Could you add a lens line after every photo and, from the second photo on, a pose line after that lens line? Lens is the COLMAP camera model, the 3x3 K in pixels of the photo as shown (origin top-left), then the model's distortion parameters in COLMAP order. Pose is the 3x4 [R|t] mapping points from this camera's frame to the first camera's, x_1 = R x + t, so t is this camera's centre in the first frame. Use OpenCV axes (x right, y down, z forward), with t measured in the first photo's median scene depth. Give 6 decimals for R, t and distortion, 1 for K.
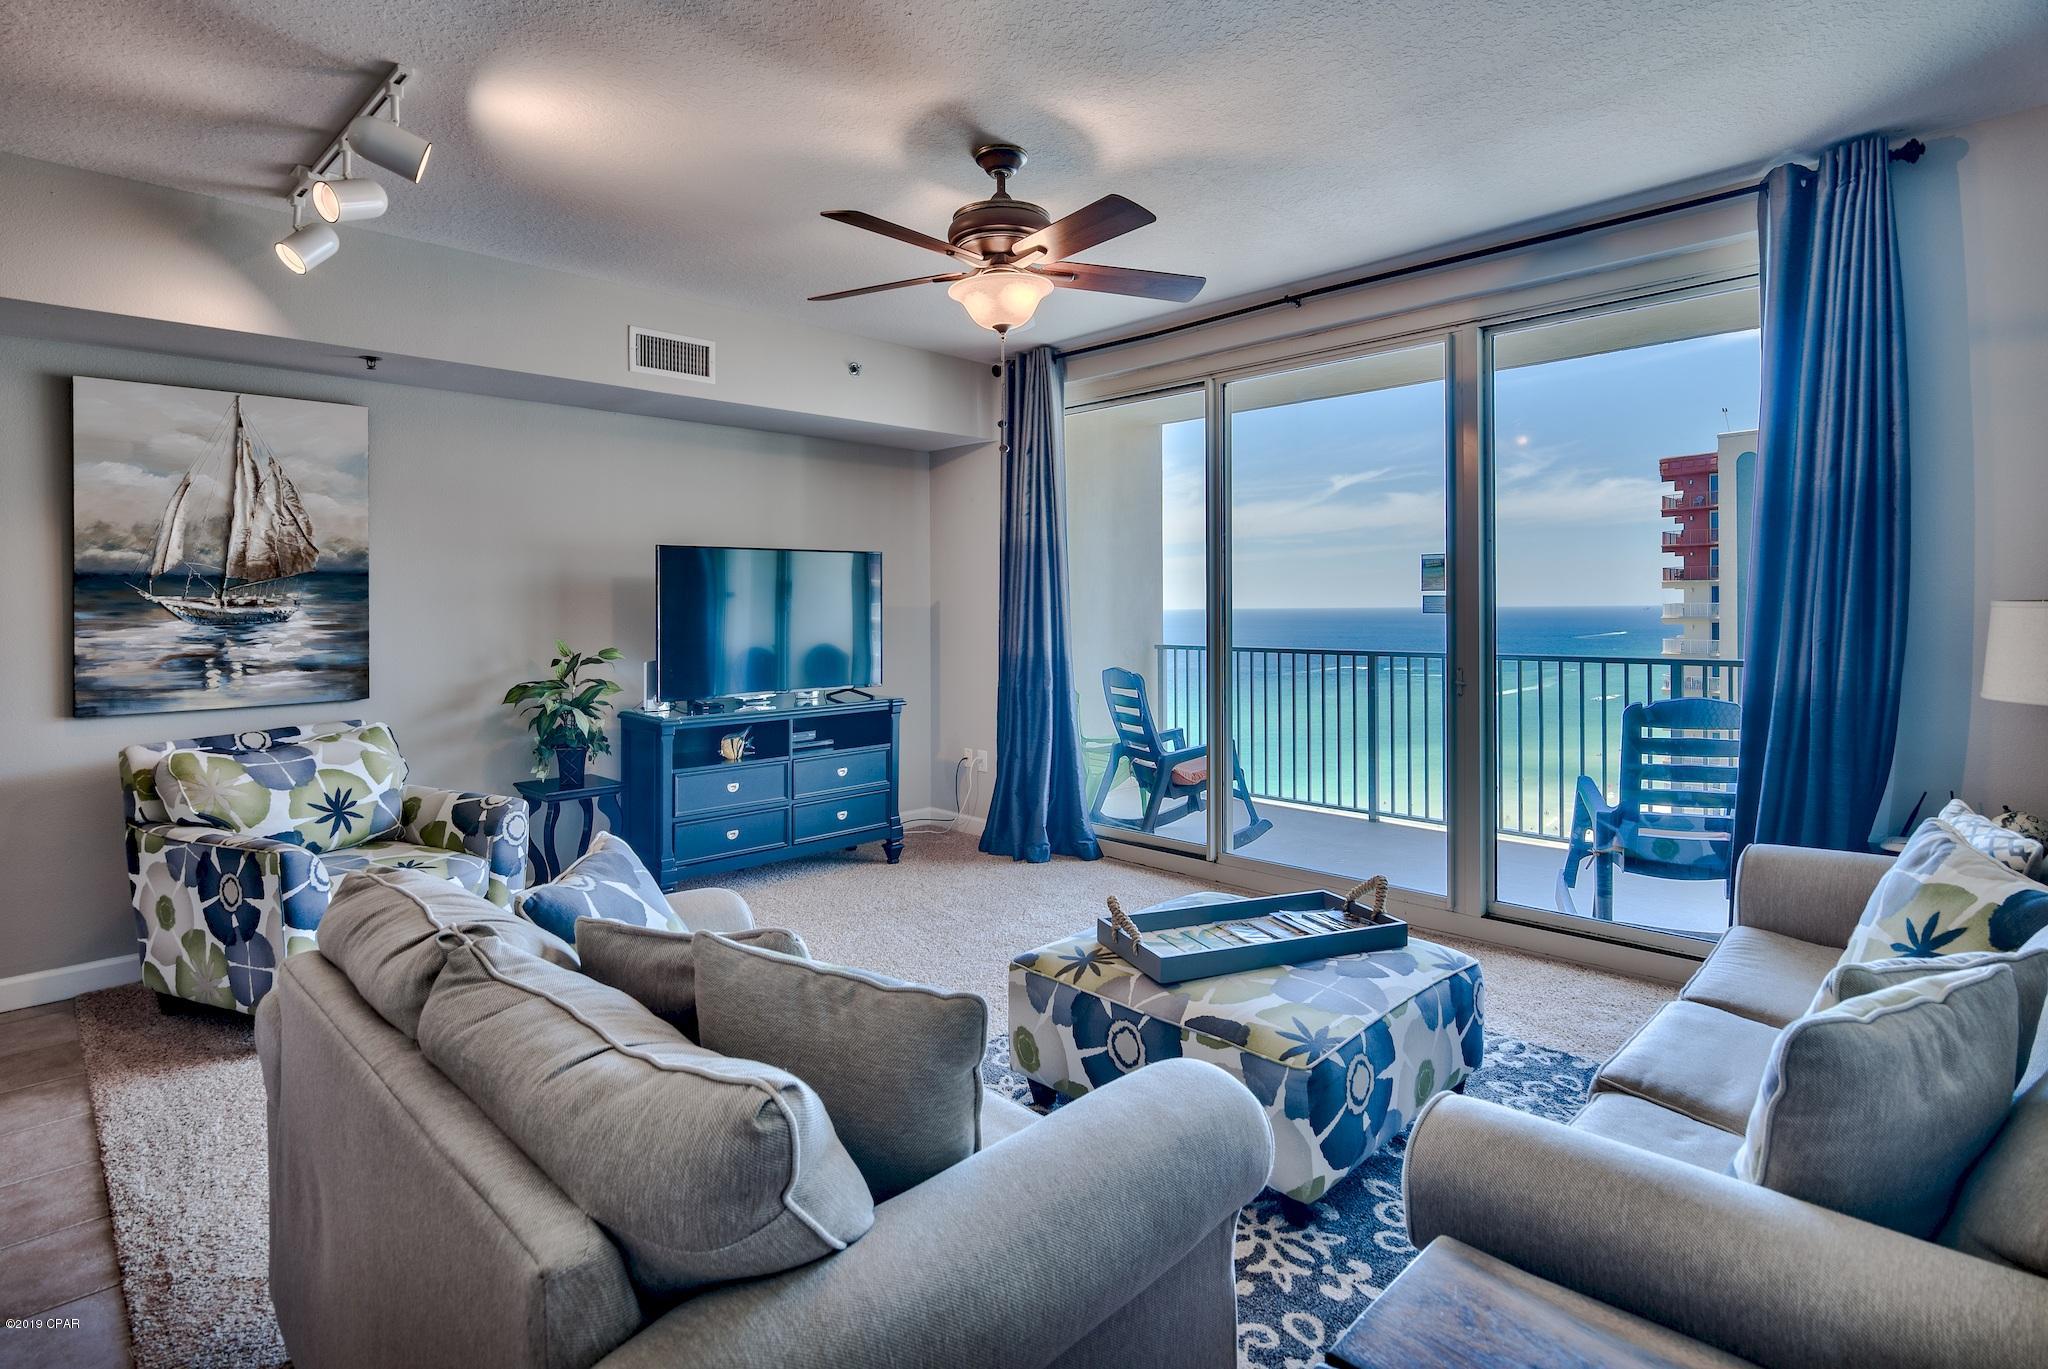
lens RADIAL K [[998.4, 0, 1033.7], [0, 998.4, 621.4], [0, 0, 1]] dist [0.000615, -0.002349]
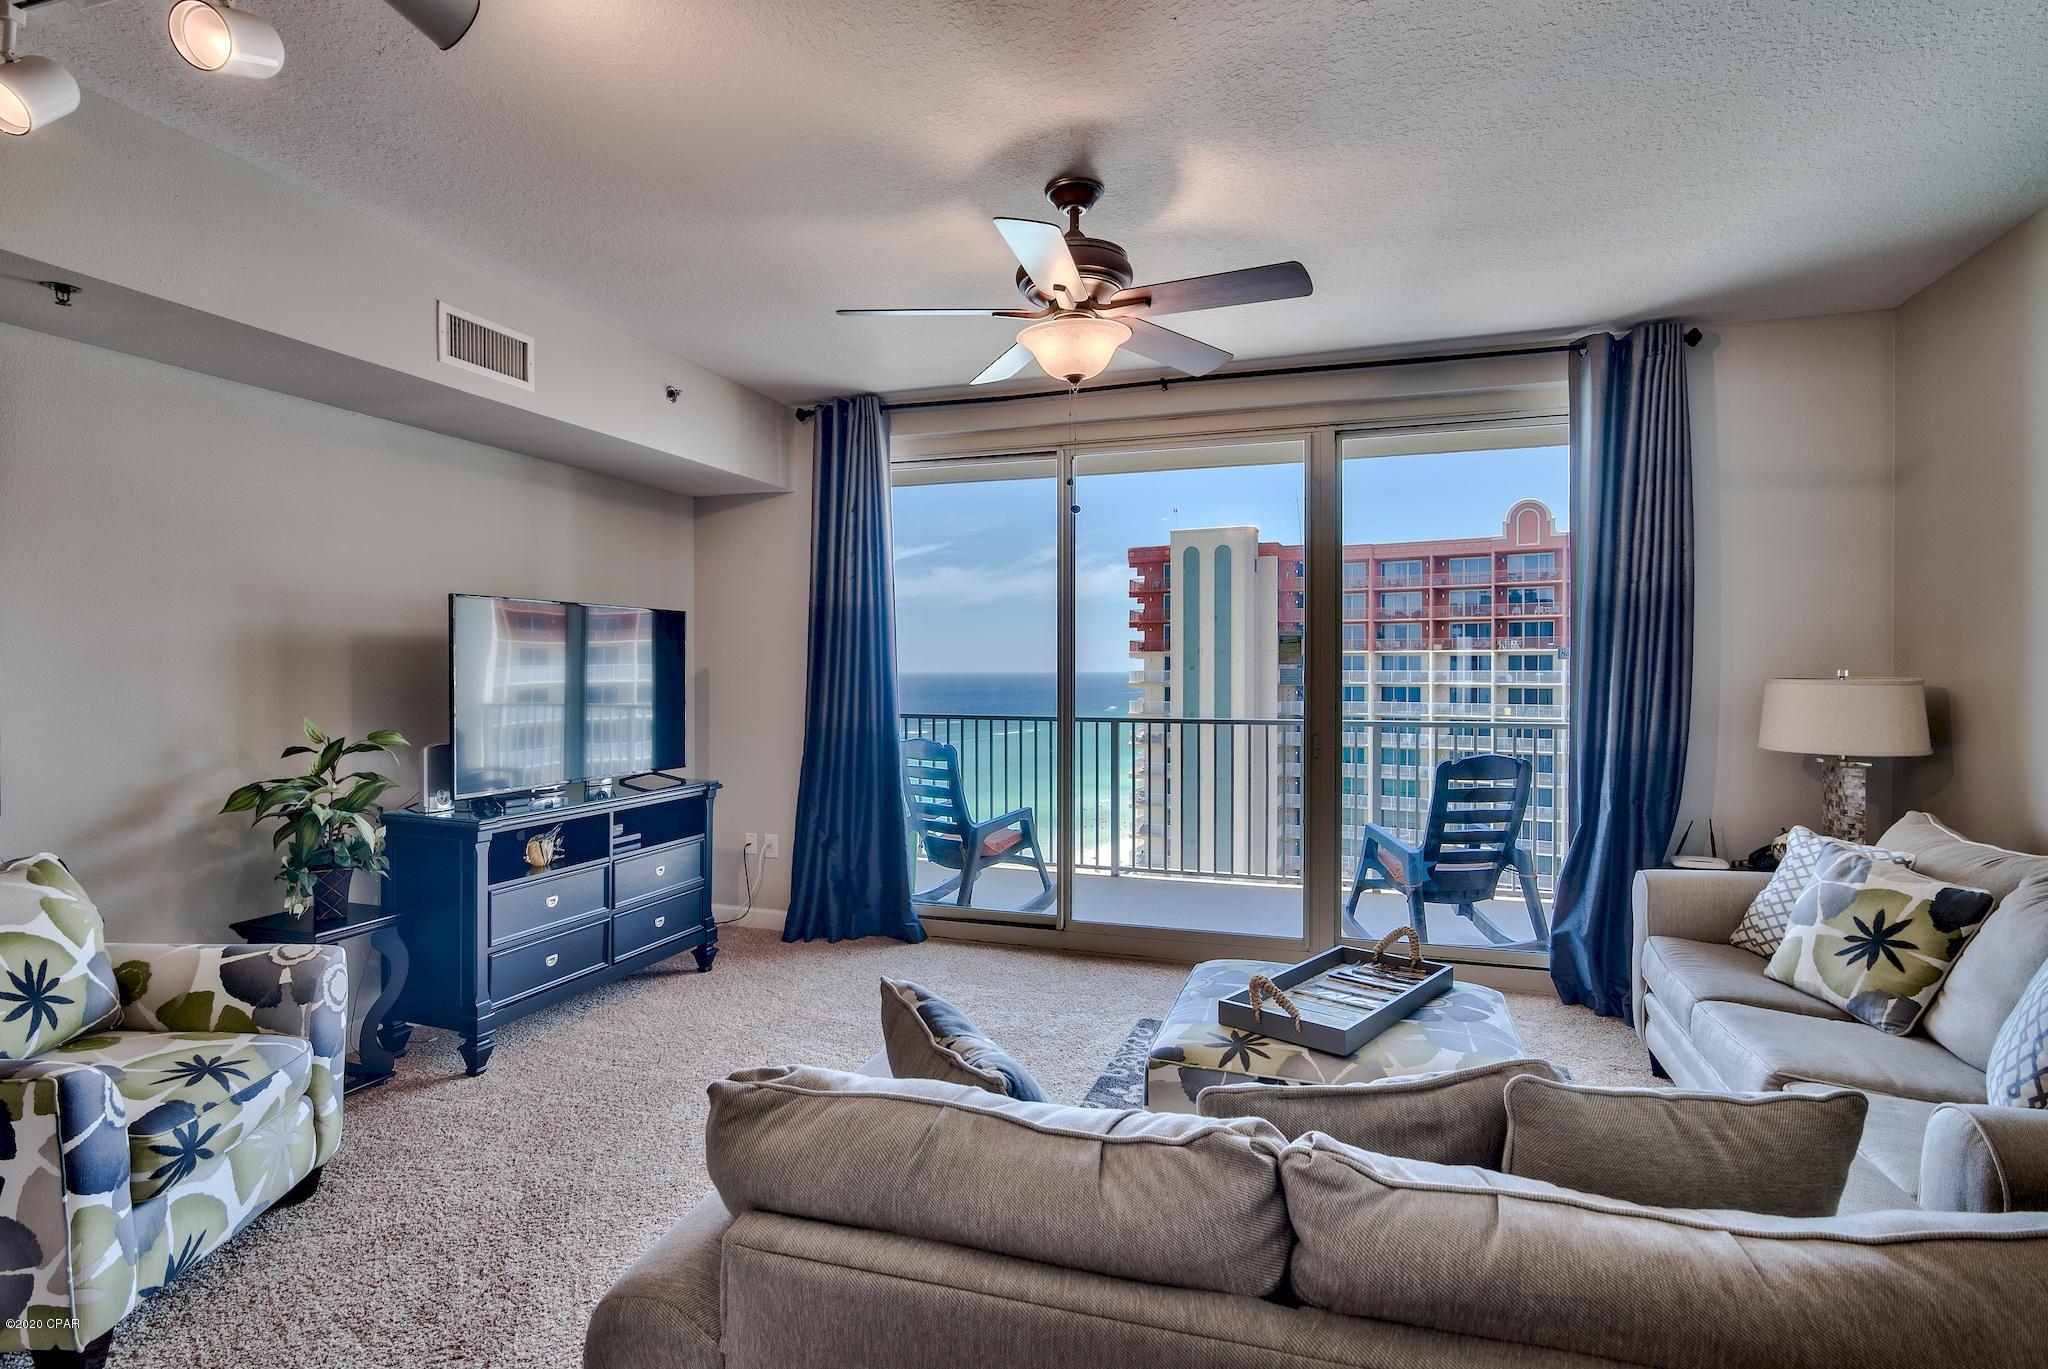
lens RADIAL K [[998.4, 0, 1012.6], [0, 998.4, 692.7], [0, 0, 1]] dist [0.000615, -0.002349]
pose [[0.898895, -0.002506, 0.438157, -0.338251], [-0.000525, 0.999977, 0.006796, -0.006317], [-0.438164, -0.006339, 0.898873, 0.132035]]
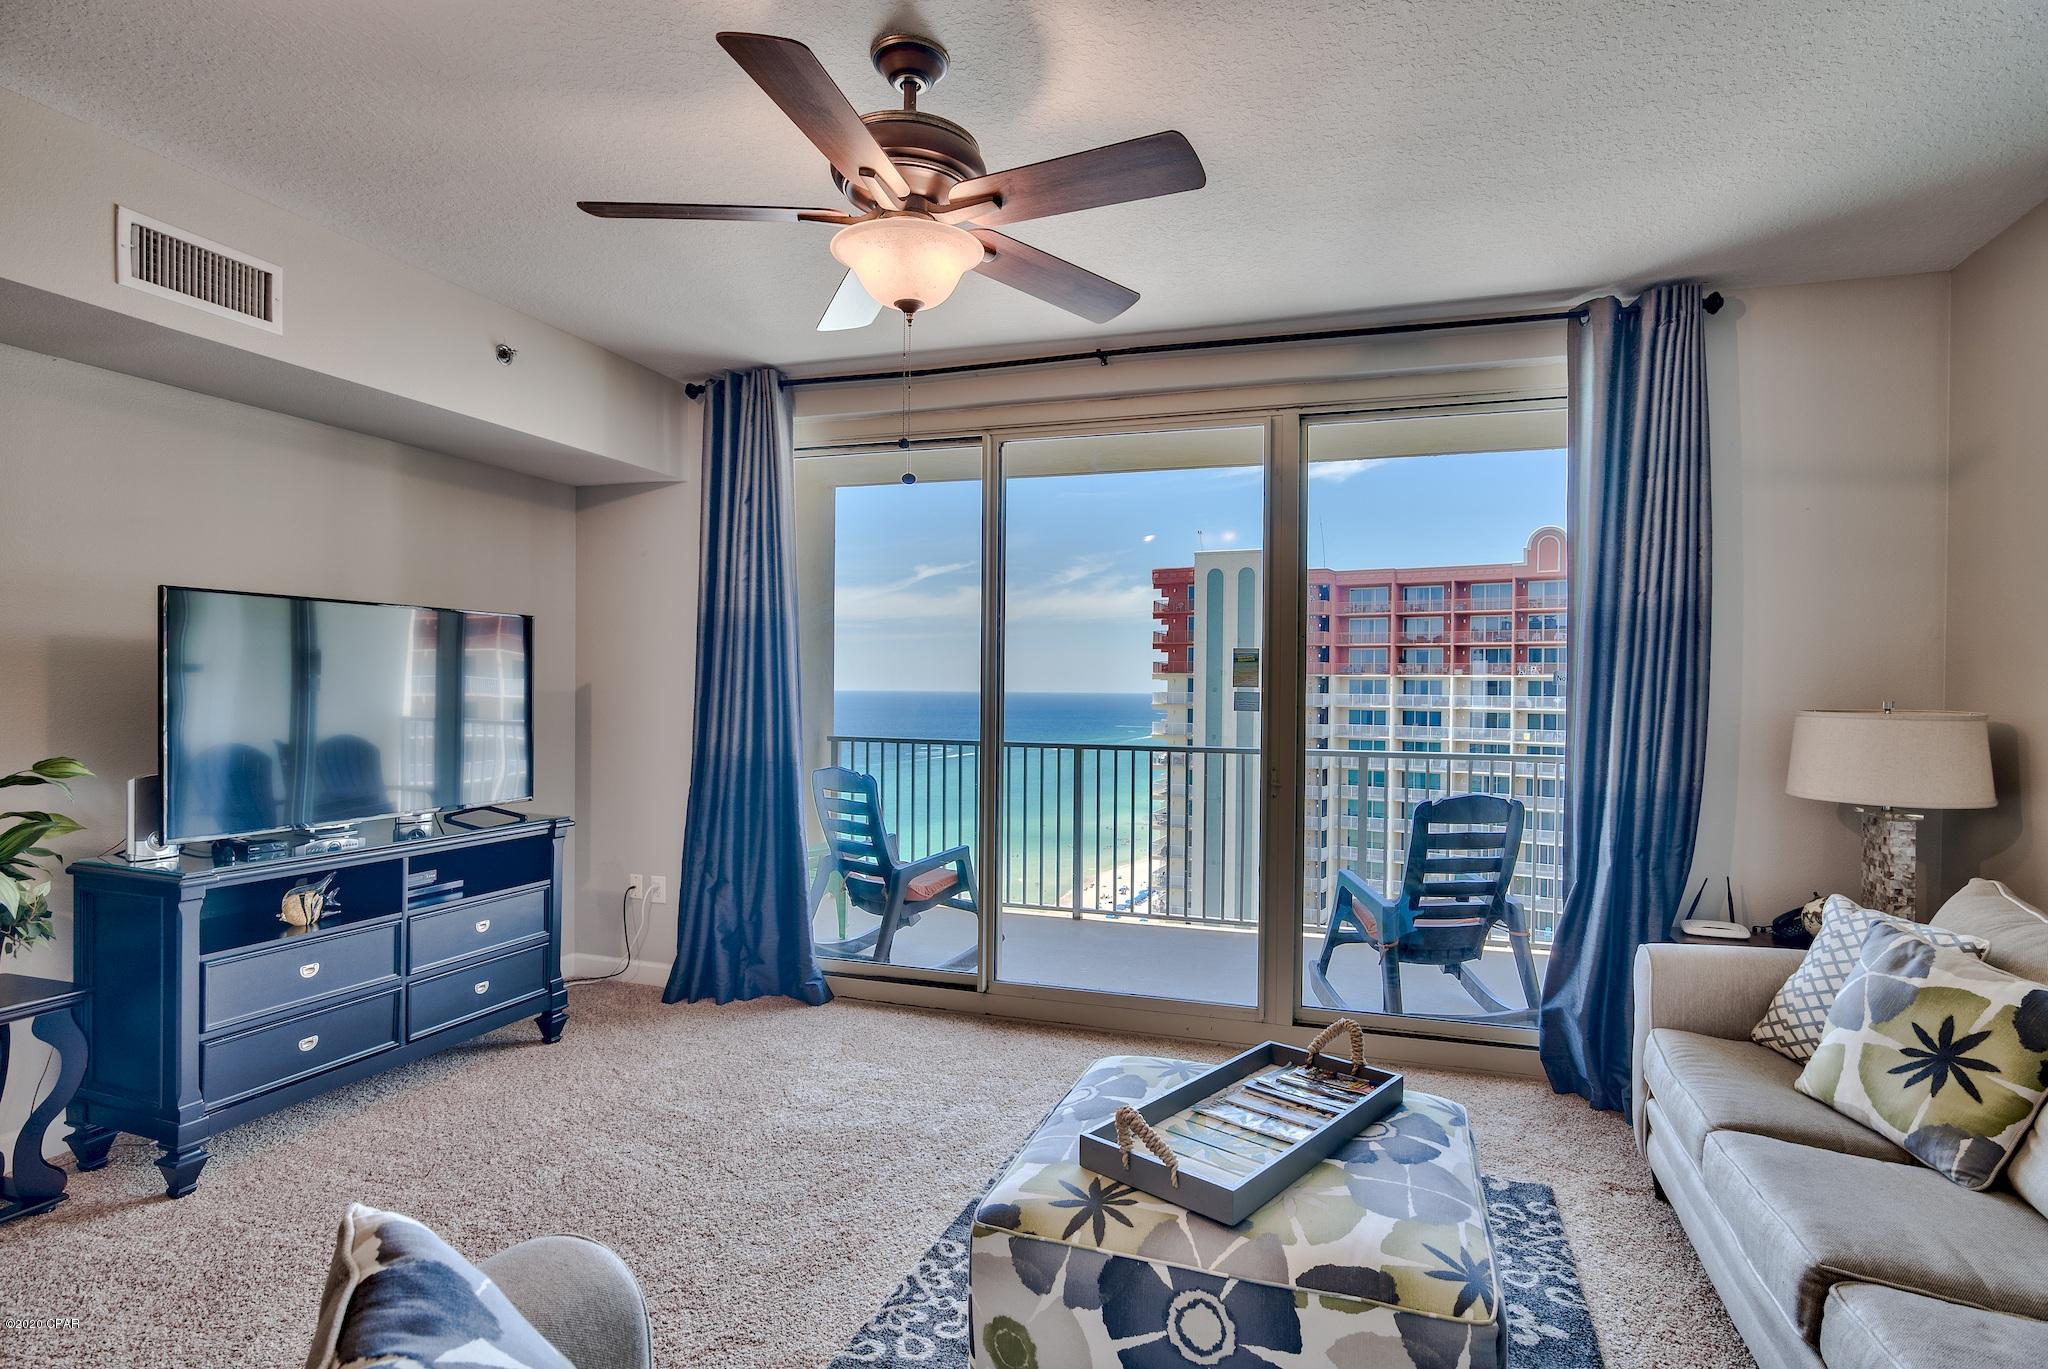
lens RADIAL K [[998.4, 0, 1060.2], [0, 998.4, 710.7], [0, 0, 1]] dist [0.000615, -0.002349]
pose [[0.888784, 0.007969, 0.458256, -0.177624], [-0.011306, 0.999926, 0.004538, -0.009681], [-0.458186, -0.009214, 0.888809, 0.224298]]
